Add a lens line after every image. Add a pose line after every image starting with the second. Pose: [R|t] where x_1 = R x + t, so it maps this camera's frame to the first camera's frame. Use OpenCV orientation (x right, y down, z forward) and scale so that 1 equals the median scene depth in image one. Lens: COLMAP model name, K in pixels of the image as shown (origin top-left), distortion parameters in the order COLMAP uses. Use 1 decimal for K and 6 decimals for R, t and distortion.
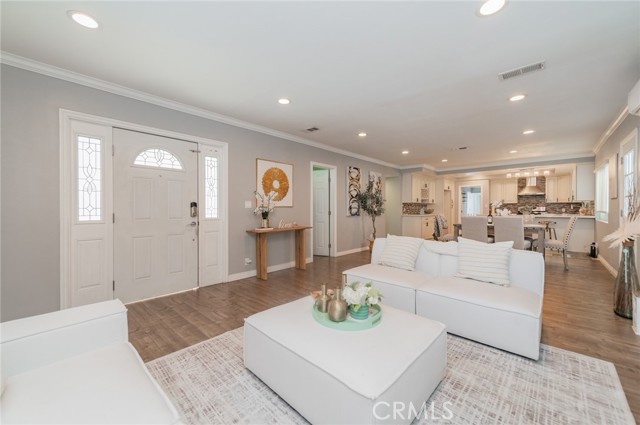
lens RADIAL K [[256.2, 0, 318.0], [0, 256.2, 207.3], [0, 0, 1]] dist [0.014991, -0.003269]
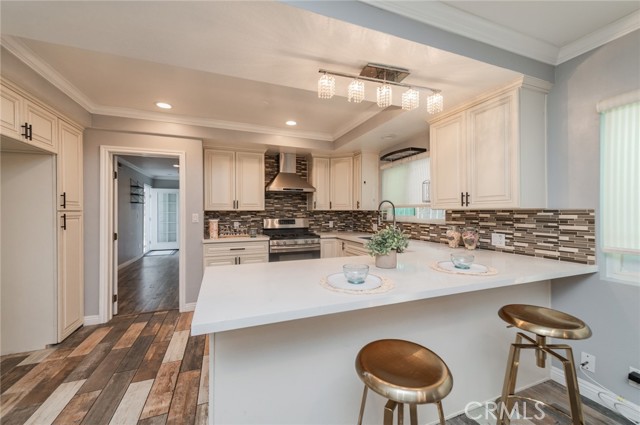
lens RADIAL K [[256.2, 0, 324.3], [0, 256.2, 210.0], [0, 0, 1]] dist [0.014991, -0.003269]
pose [[0.430241, 0.007793, 0.902681, 0.800705], [-0.008573, 0.999953, -0.004547, -0.027864], [-0.902674, -0.005782, 0.430287, 1.334448]]
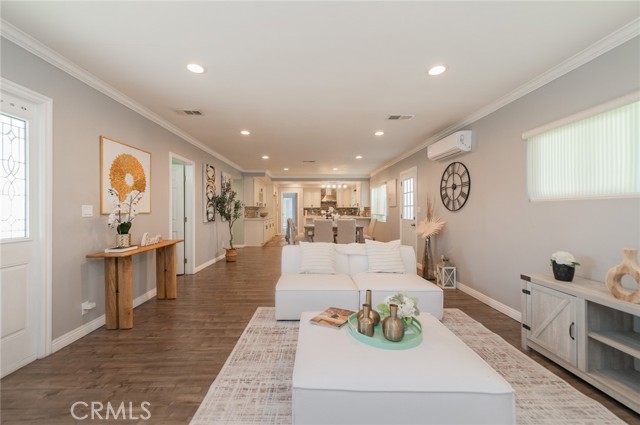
lens RADIAL K [[256.2, 0, 314.2], [0, 256.2, 209.6], [0, 0, 1]] dist [0.014991, -0.003269]
pose [[0.717385, 0.001787, 0.696675, -0.272420], [-0.004512, 0.999988, 0.002081, -0.015427], [-0.696663, -0.004636, 0.717384, 0.177105]]
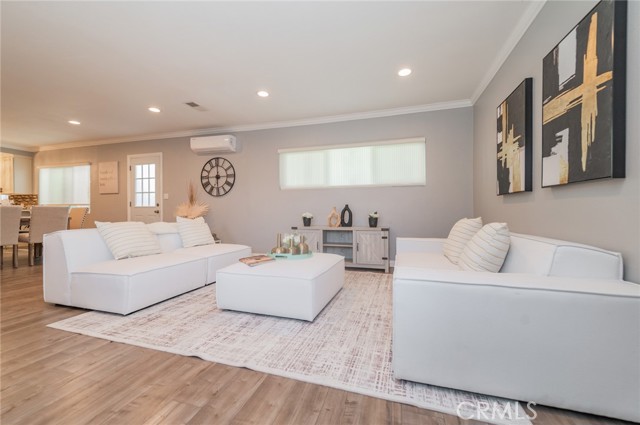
lens RADIAL K [[256.2, 0, 327.5], [0, 256.2, 207.8], [0, 0, 1]] dist [0.014991, -0.003269]
pose [[-0.466078, 0.021116, 0.884491, -0.486242], [-0.002562, 0.999679, -0.025216, 0.059606], [-0.884740, -0.014019, -0.465874, 0.547689]]
